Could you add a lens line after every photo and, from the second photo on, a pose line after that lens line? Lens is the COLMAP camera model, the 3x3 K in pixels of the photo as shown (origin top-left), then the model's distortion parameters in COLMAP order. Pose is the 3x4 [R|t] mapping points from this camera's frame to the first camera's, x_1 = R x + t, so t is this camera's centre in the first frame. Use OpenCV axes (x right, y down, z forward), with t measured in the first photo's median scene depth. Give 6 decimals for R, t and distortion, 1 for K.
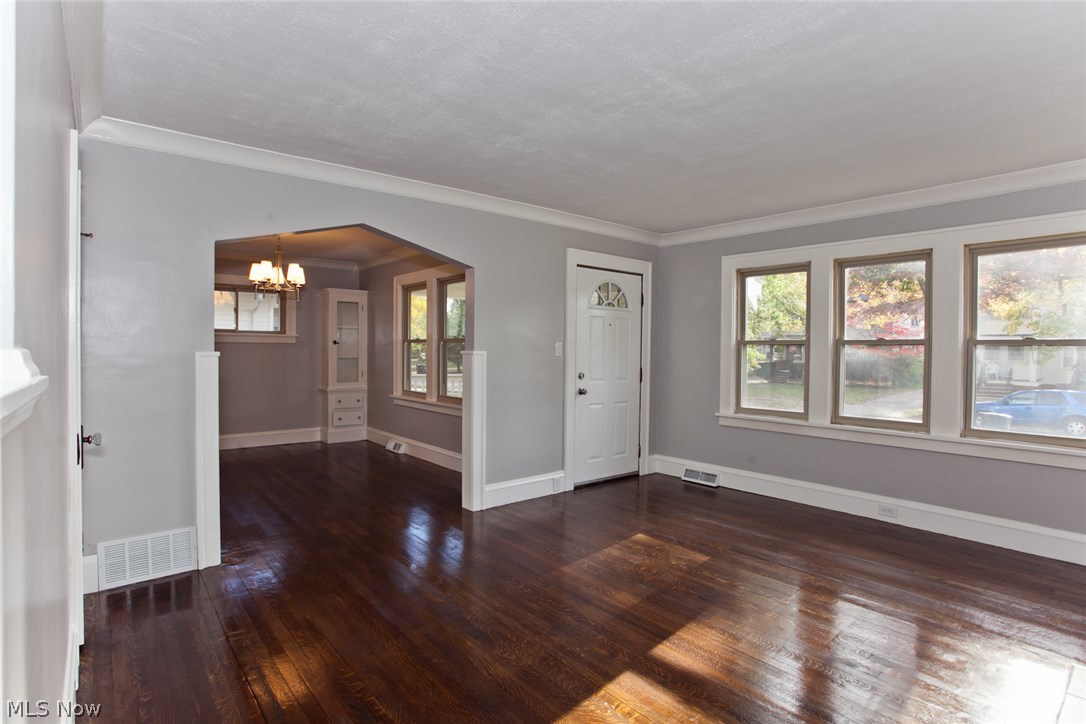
lens RADIAL K [[530.4, 0, 537.4], [0, 530.4, 361.6], [0, 0, 1]] dist [-0.005029, 0.000165]
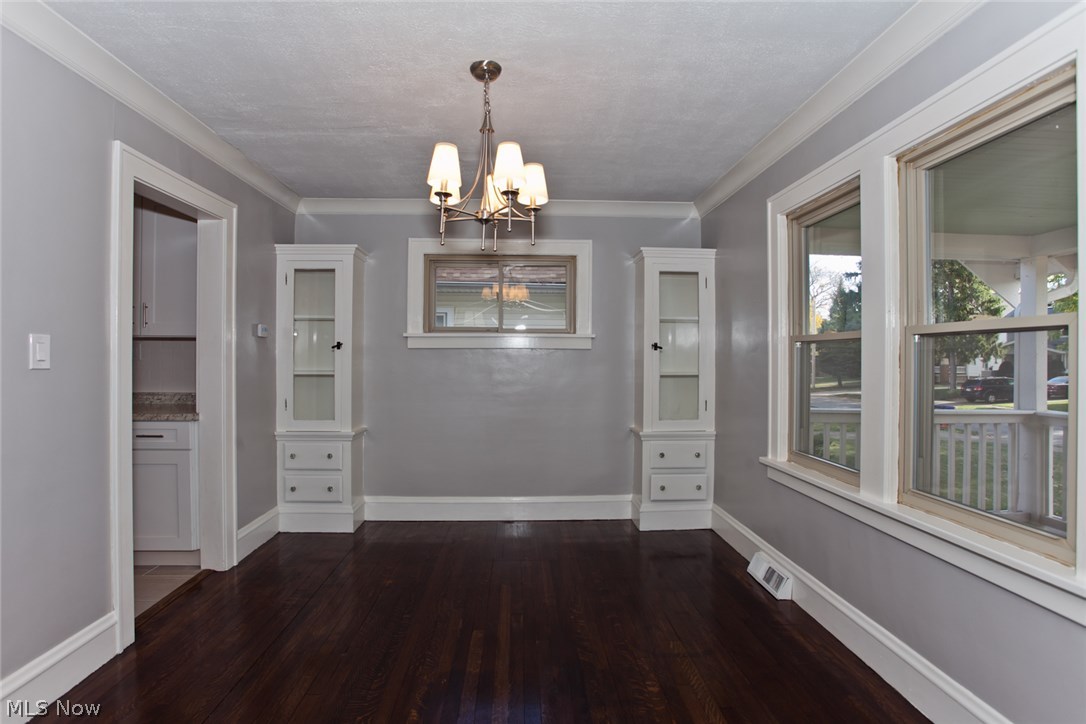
lens RADIAL K [[530.4, 0, 541.2], [0, 530.4, 364.4], [0, 0, 1]] dist [-0.005029, 0.000165]
pose [[0.787448, 0.005322, -0.616358, -0.136252], [-0.016442, 0.999788, -0.012373, -0.009210], [0.616161, 0.019877, 0.787369, 0.493450]]
